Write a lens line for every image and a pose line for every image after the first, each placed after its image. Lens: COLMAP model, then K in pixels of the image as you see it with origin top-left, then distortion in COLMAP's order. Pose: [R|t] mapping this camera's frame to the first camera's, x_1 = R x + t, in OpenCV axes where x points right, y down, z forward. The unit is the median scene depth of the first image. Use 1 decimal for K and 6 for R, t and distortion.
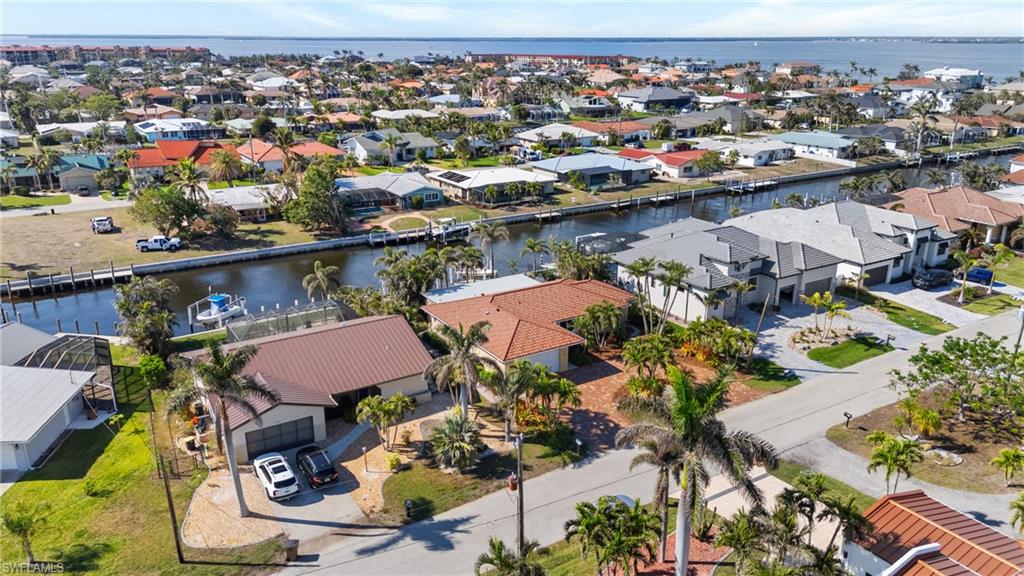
lens RADIAL K [[719.9, 0, 512.0], [0, 719.9, 288.0], [0, 0, 1]] dist [0.059353, -0.083448]
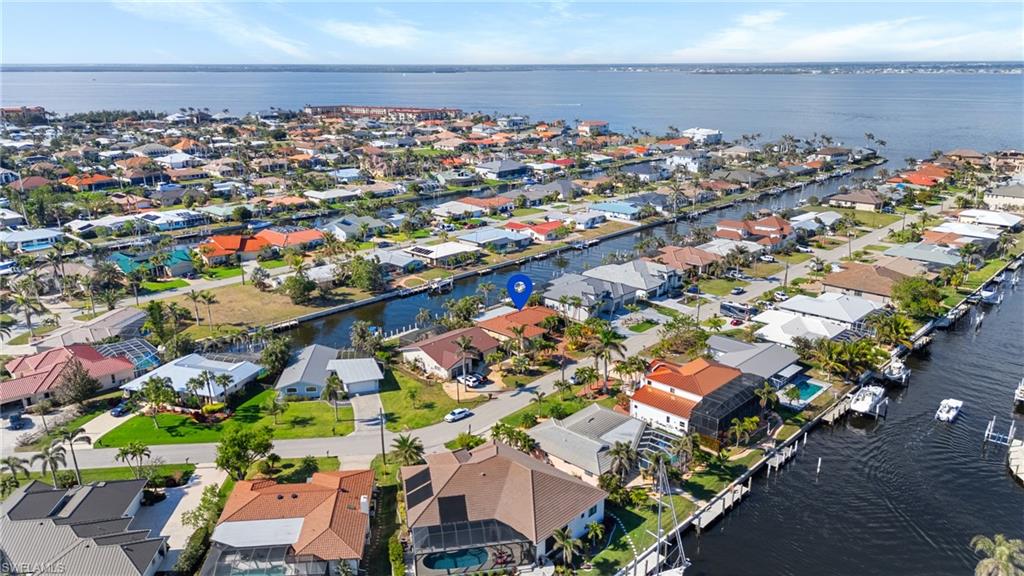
lens RADIAL K [[719.9, 0, 512.0], [0, 719.9, 288.0], [0, 0, 1]] dist [0.059353, -0.083448]
pose [[0.965989, -0.075346, 0.247364, -0.298845], [0.083096, 0.996320, -0.021026, -0.015612], [-0.244870, 0.040866, 0.968694, -0.672532]]
